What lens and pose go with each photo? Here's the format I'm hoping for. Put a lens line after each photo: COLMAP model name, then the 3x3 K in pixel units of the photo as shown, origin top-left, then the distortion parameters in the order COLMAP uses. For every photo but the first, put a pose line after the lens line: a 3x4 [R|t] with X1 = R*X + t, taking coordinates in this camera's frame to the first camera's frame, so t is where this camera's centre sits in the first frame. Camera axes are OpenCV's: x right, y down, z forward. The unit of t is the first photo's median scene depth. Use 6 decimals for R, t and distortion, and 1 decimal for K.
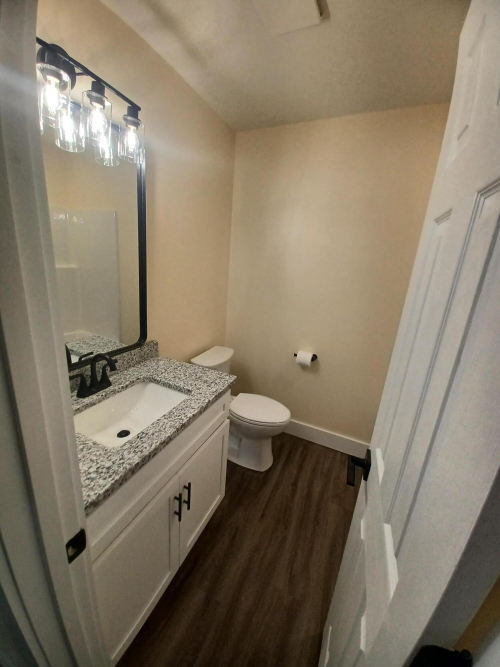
lens RADIAL K [[268.0, 0, 247.0], [0, 268.0, 333.5], [0, 0, 1]] dist [-0.000286, -0.000091]
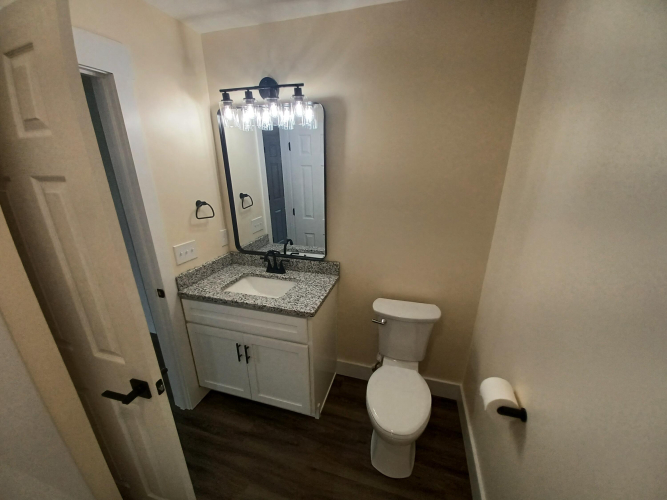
lens RADIAL K [[268.0, 0, 329.5], [0, 268.0, 260.8], [0, 0, 1]] dist [-0.000286, -0.000091]
pose [[0.111736, 0.258520, -0.959522, 0.991472], [-0.253596, 0.941016, 0.224003, -0.296060], [0.960835, 0.218302, 0.170705, 0.938072]]
